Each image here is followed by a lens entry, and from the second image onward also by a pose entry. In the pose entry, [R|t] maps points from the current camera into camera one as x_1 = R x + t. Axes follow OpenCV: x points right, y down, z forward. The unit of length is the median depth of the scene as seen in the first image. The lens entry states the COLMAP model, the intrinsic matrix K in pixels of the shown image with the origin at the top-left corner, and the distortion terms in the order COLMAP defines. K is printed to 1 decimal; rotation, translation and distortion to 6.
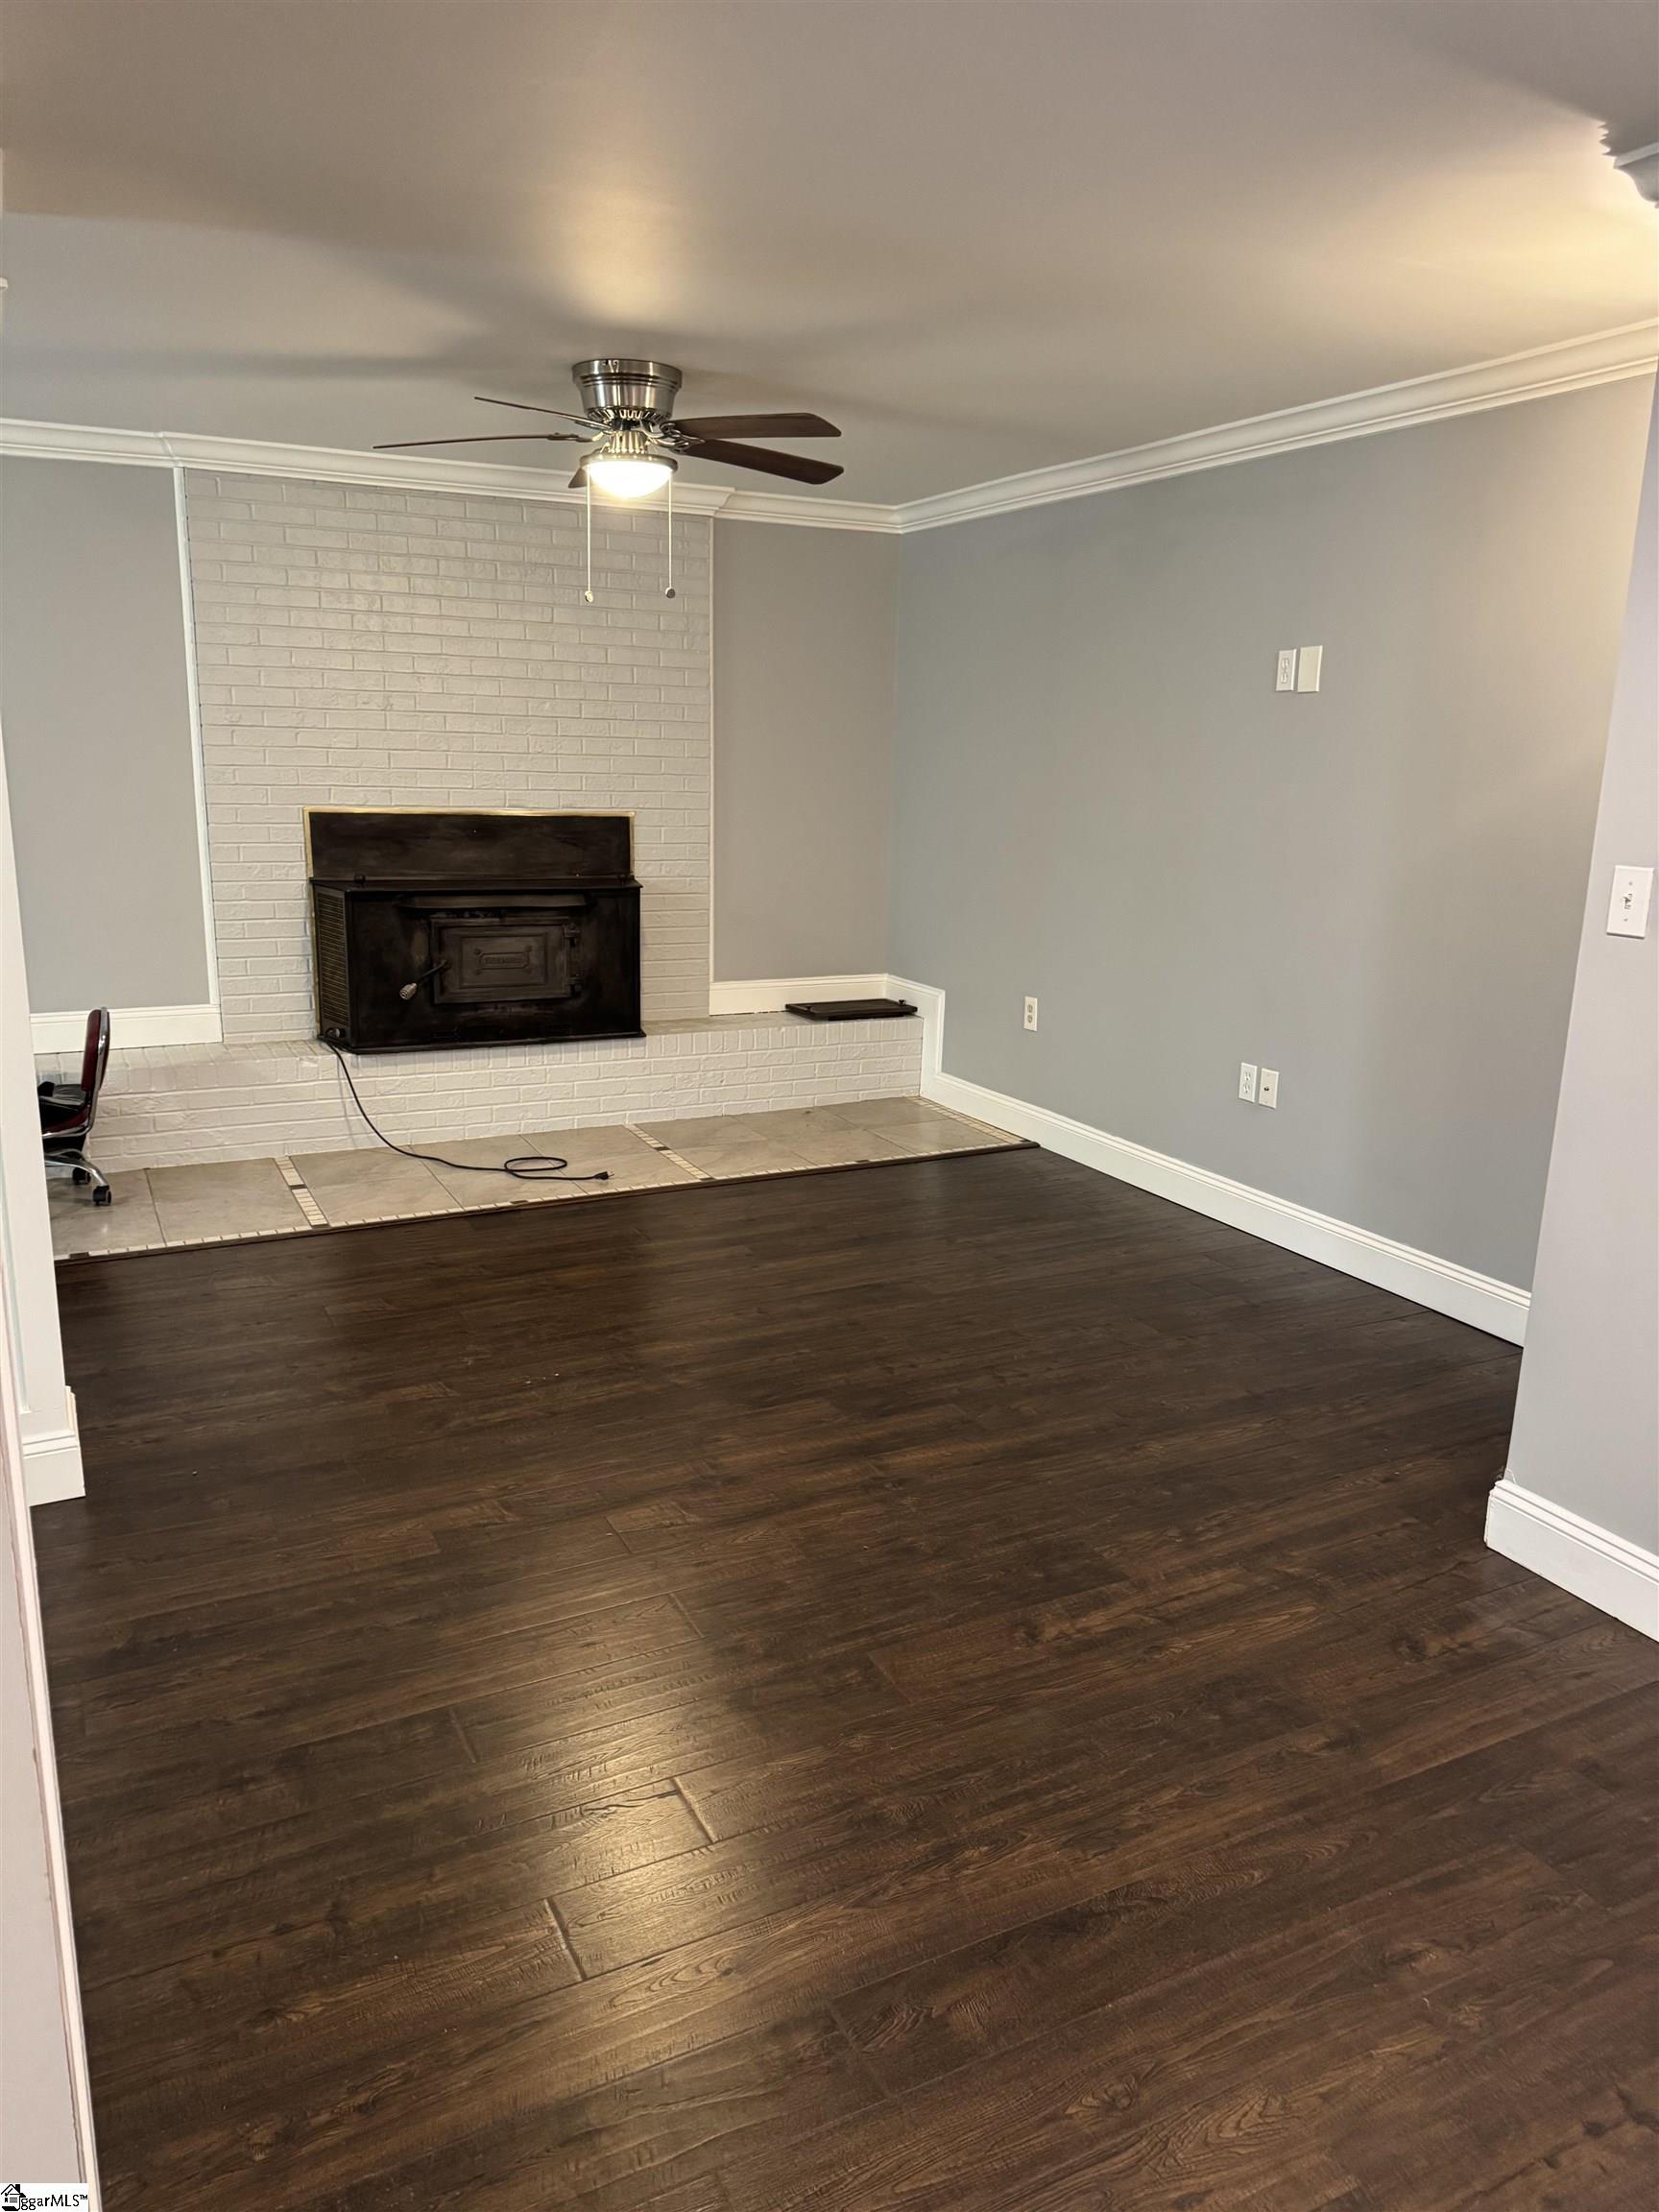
lens RADIAL K [[1555.8, 0, 877.7], [0, 1555.8, 1105.0], [0, 0, 1]] dist [0.011148, -0.020468]
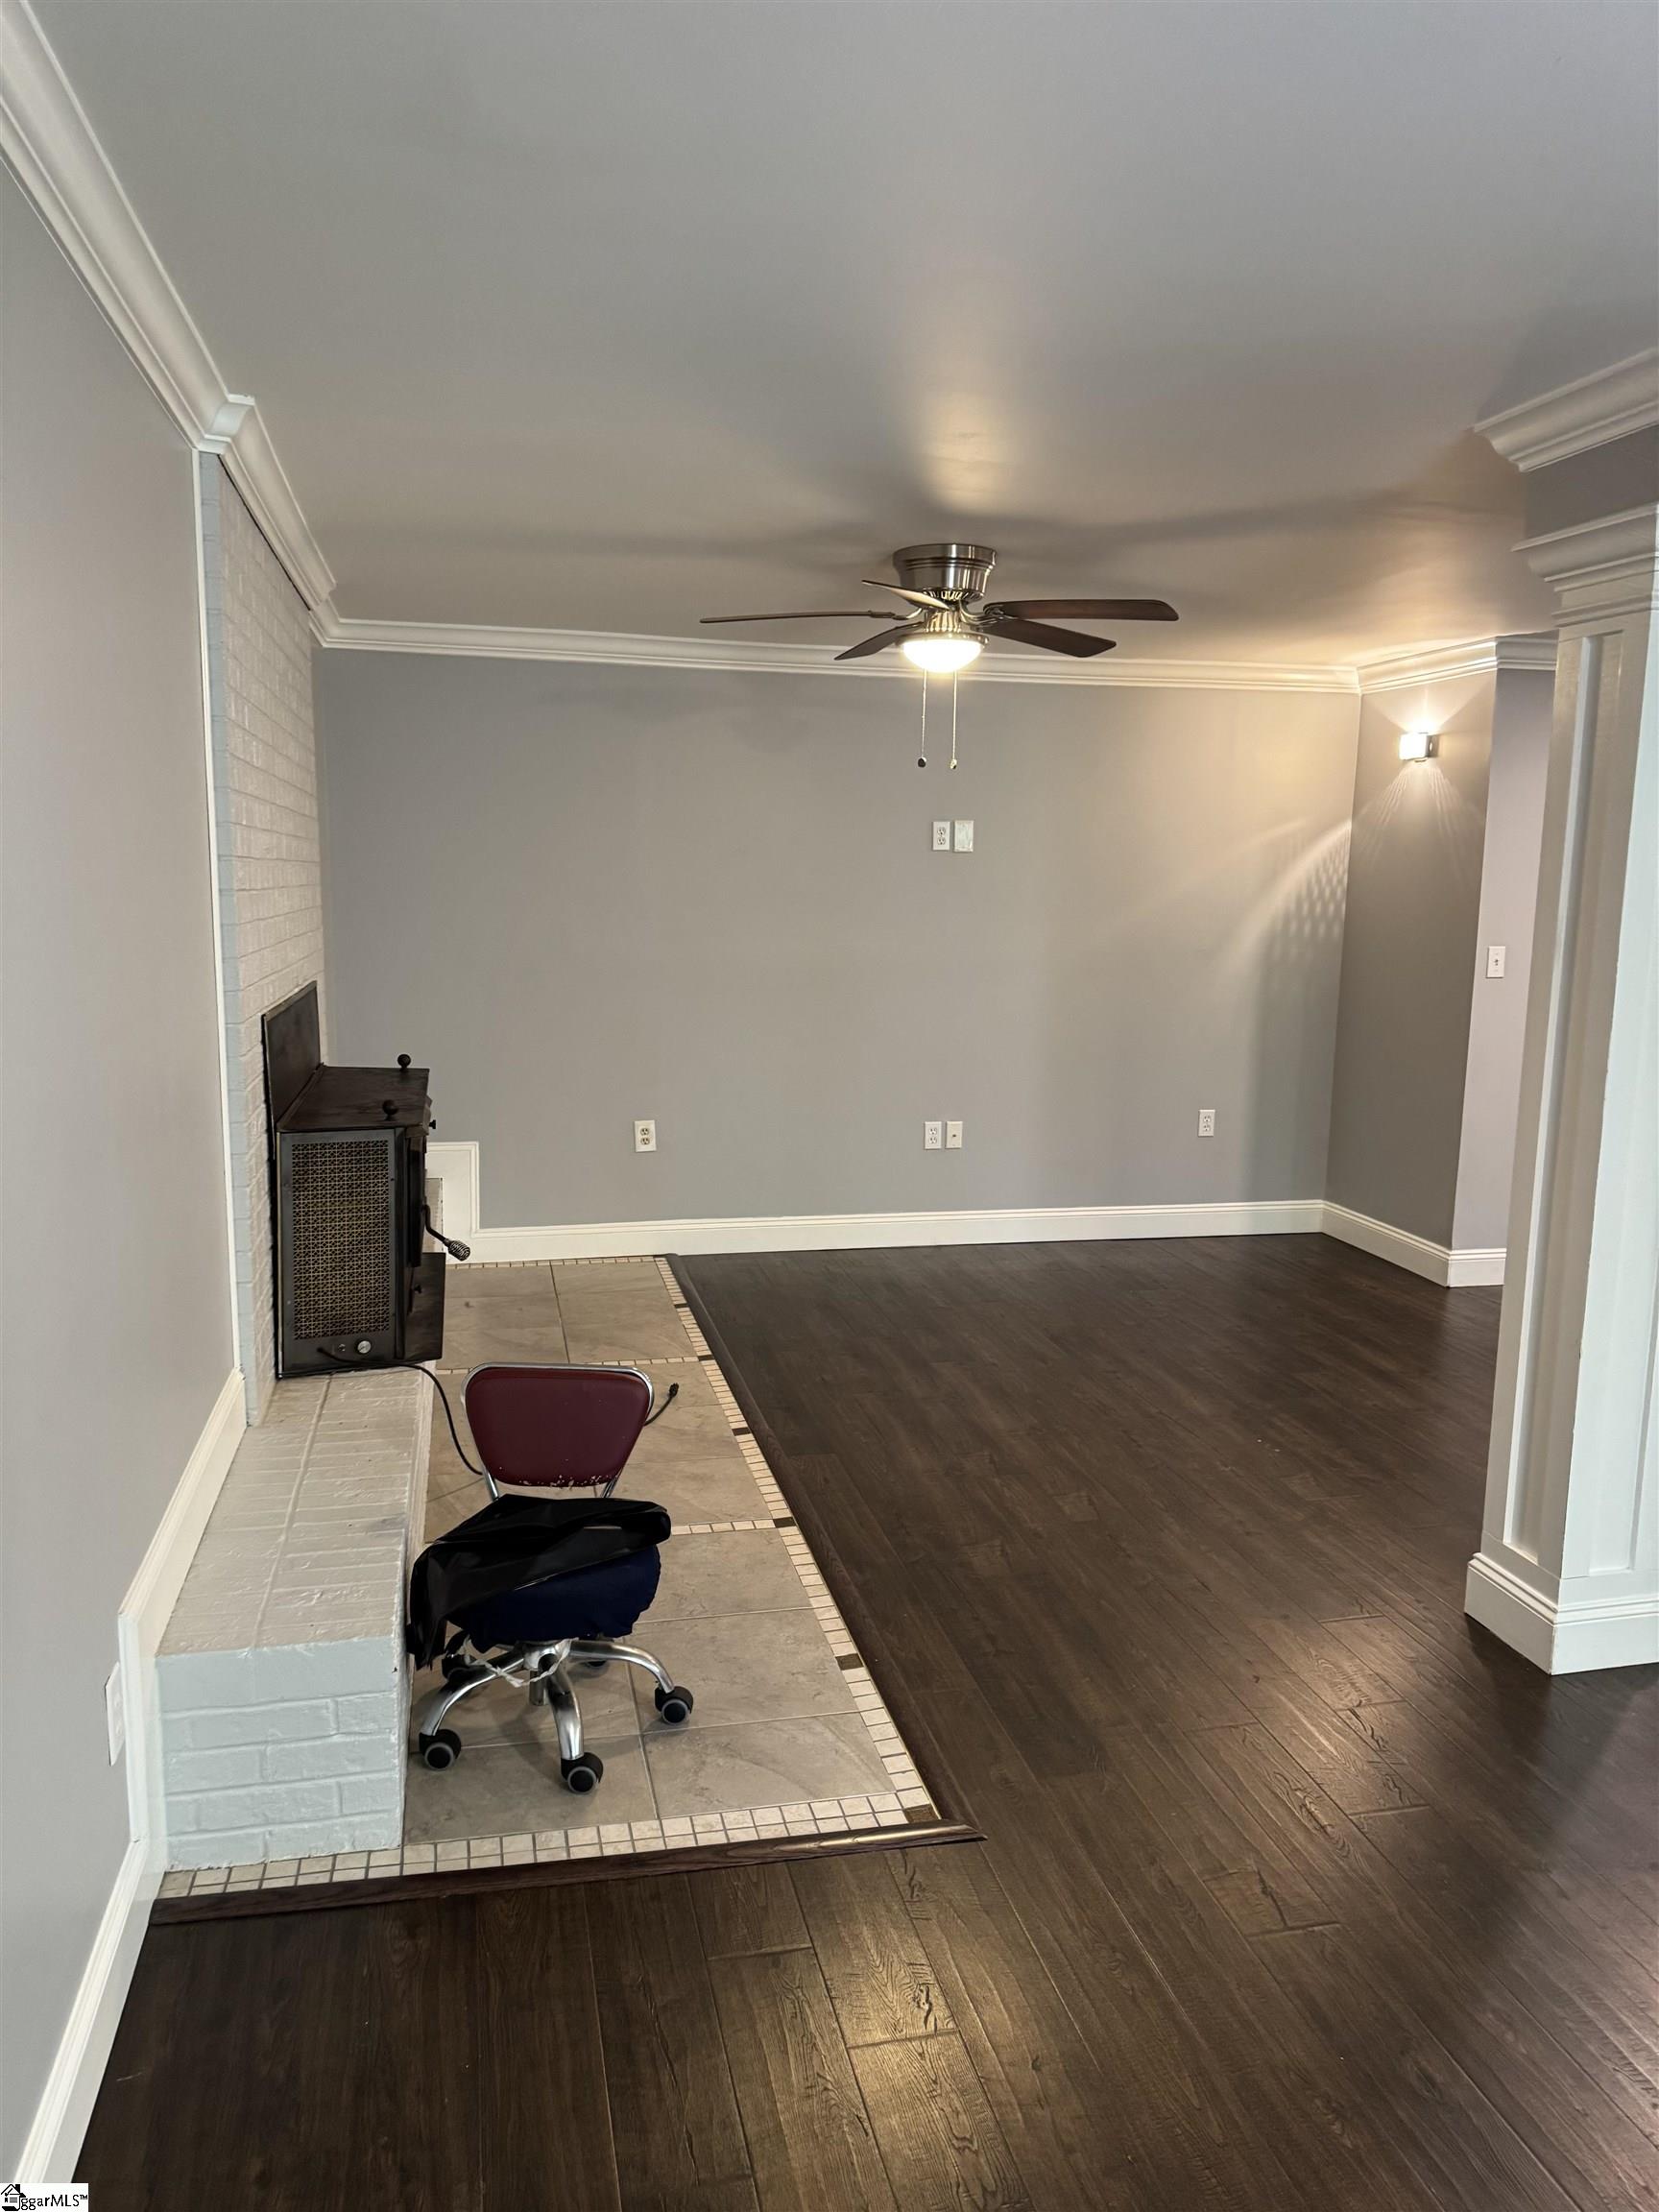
lens RADIAL K [[1555.8, 0, 819.0], [0, 1555.8, 1111.8], [0, 0, 1]] dist [0.011148, -0.020468]
pose [[0.275251, -0.171173, 0.946011, -1.104841], [0.208706, 0.971193, 0.115004, -0.220004], [-0.938445, 0.165783, 0.303047, 0.737752]]
